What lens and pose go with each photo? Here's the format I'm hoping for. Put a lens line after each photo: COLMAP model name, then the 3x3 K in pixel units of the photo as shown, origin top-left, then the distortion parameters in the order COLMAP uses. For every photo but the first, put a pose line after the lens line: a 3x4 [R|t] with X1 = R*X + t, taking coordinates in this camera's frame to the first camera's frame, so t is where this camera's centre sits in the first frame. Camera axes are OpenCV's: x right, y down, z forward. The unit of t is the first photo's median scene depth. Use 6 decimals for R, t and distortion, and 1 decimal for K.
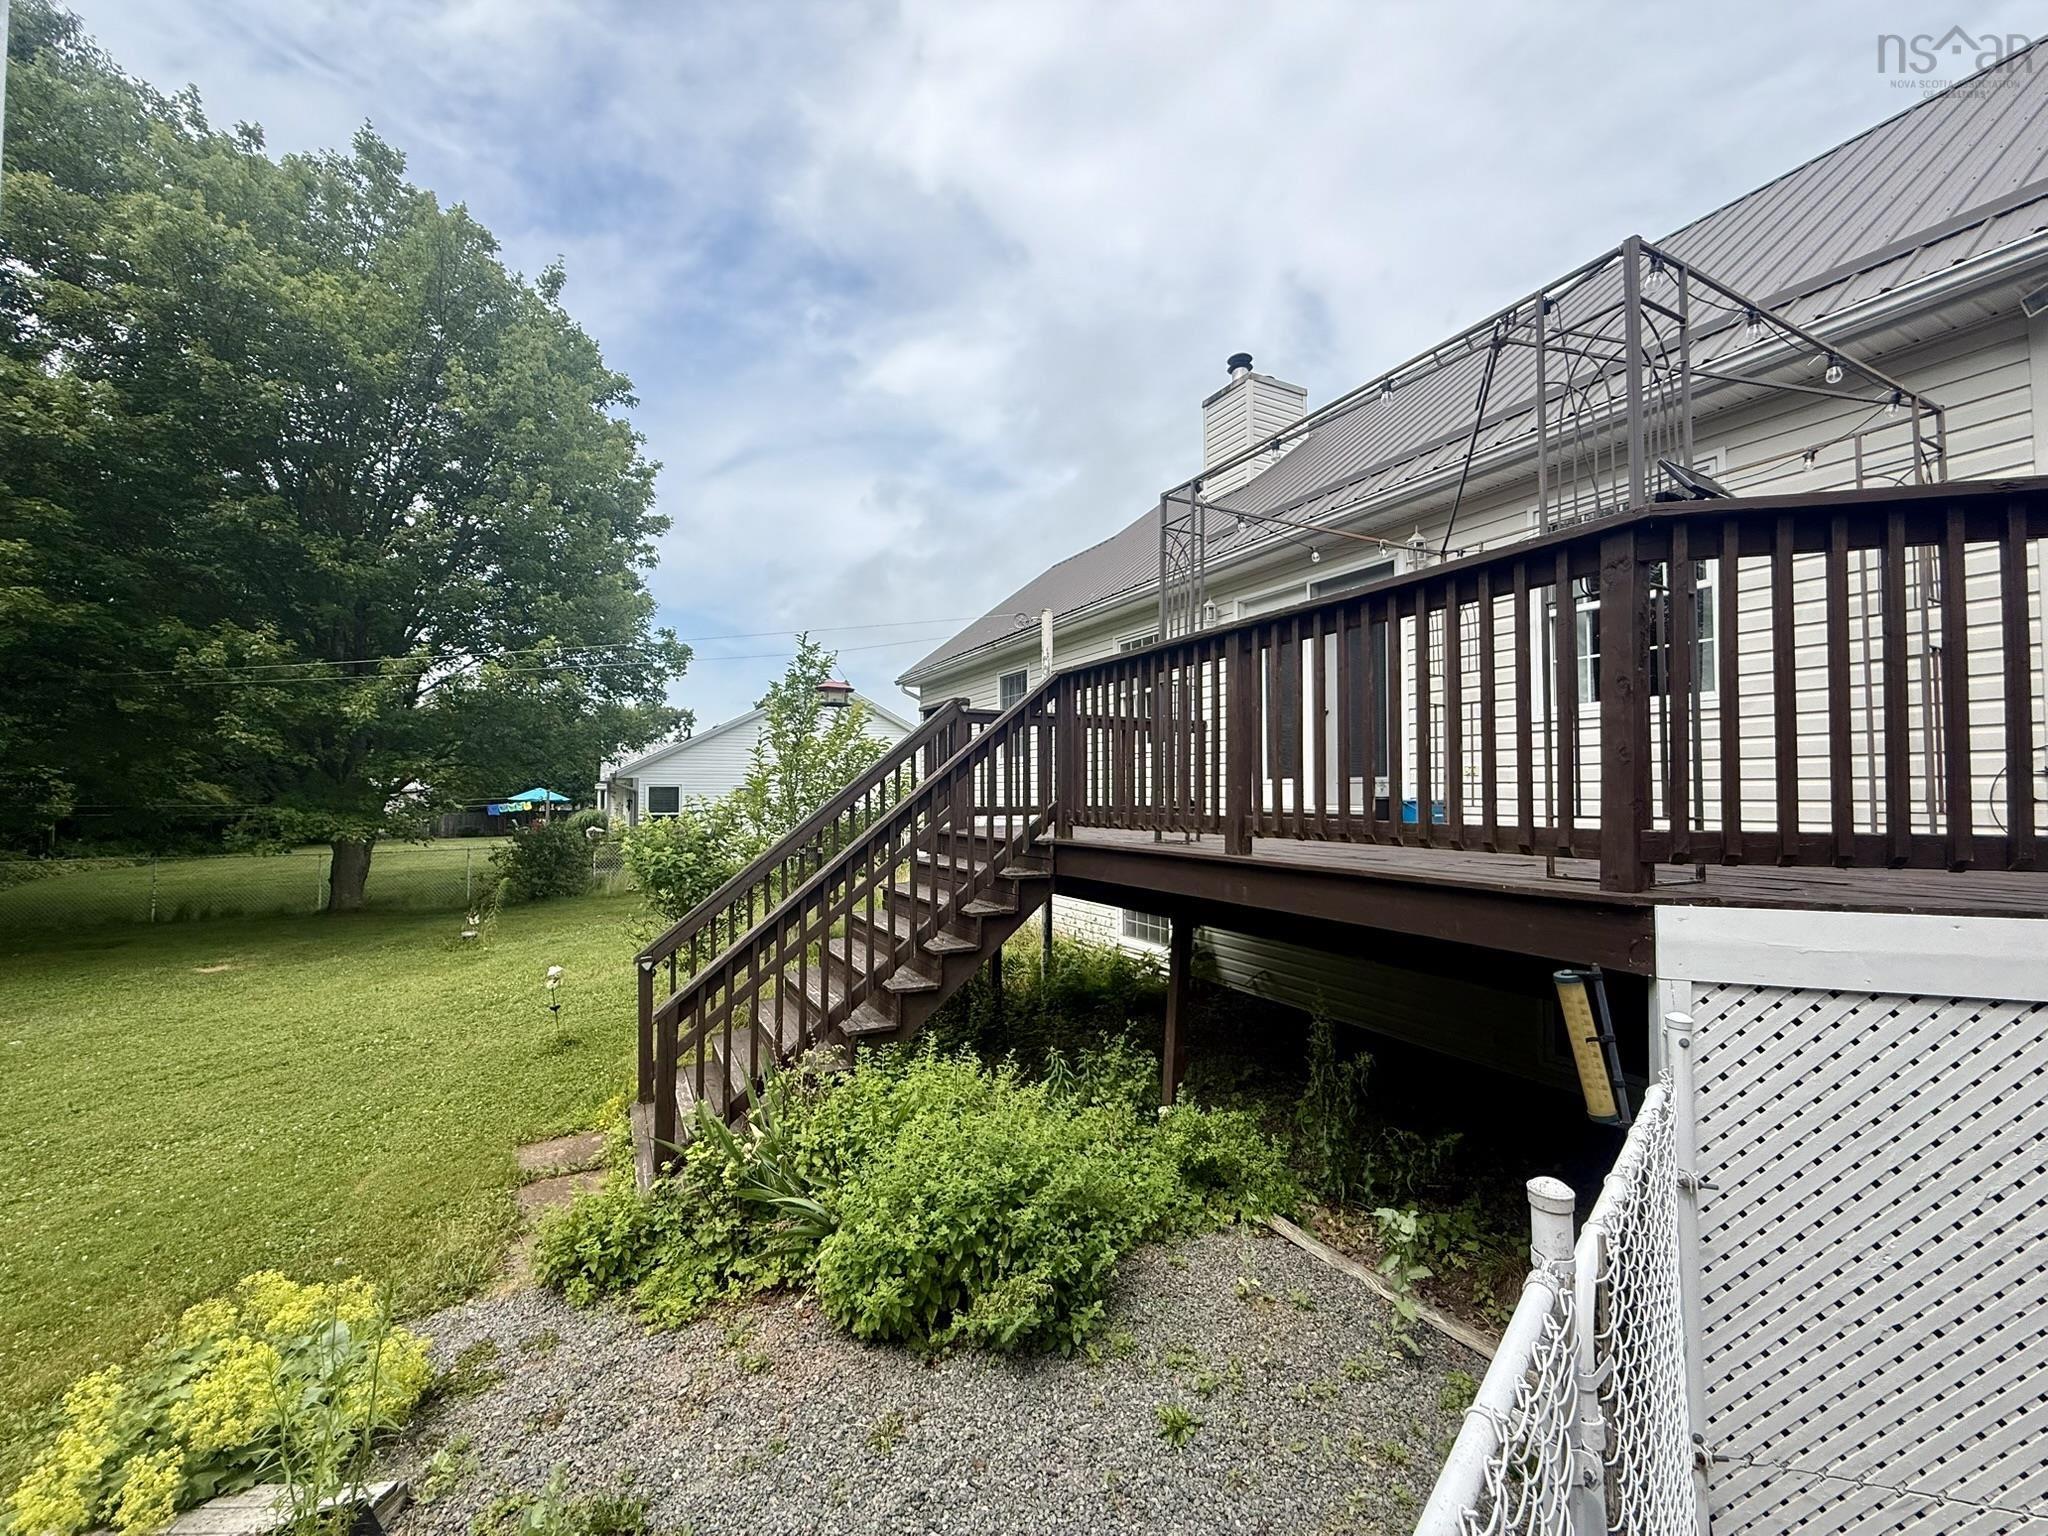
lens RADIAL K [[811.4, 0, 1027.3], [0, 811.4, 772.5], [0, 0, 1]] dist [-0.000492, -0.000420]
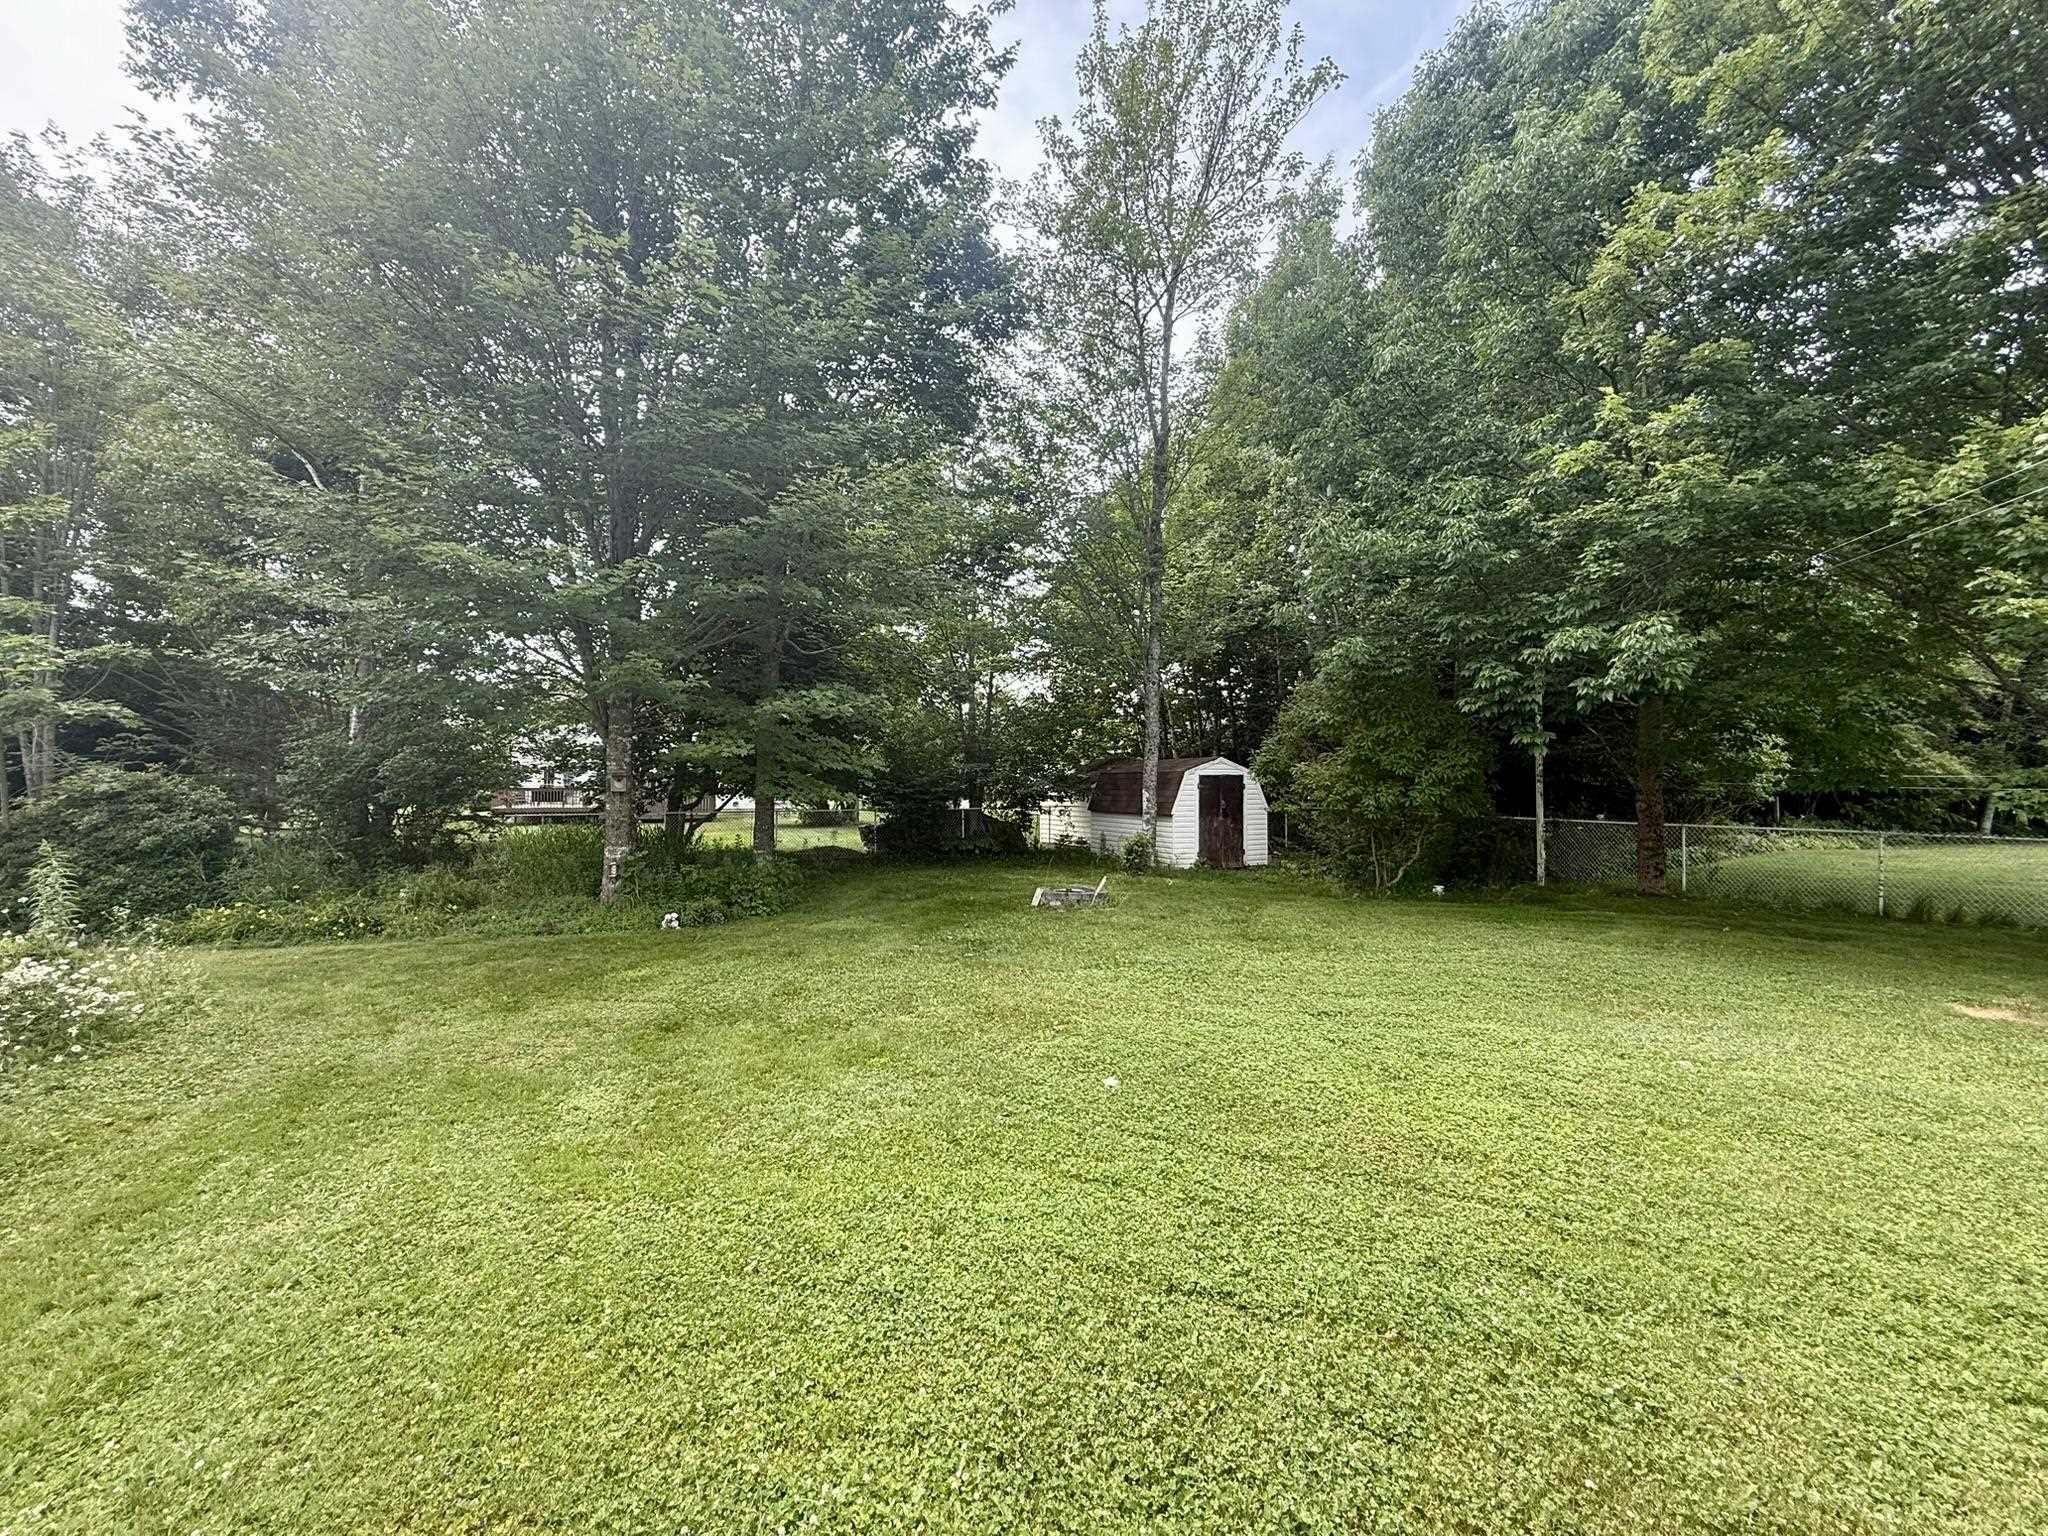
lens RADIAL K [[811.4, 0, 1027.3], [0, 811.4, 772.5], [0, 0, 1]] dist [-0.000492, -0.000420]
pose [[-0.061910, -0.020730, -0.997866, -0.267903], [0.025677, 0.999420, -0.022356, 0.046196], [0.997751, -0.027007, -0.061342, 0.251299]]
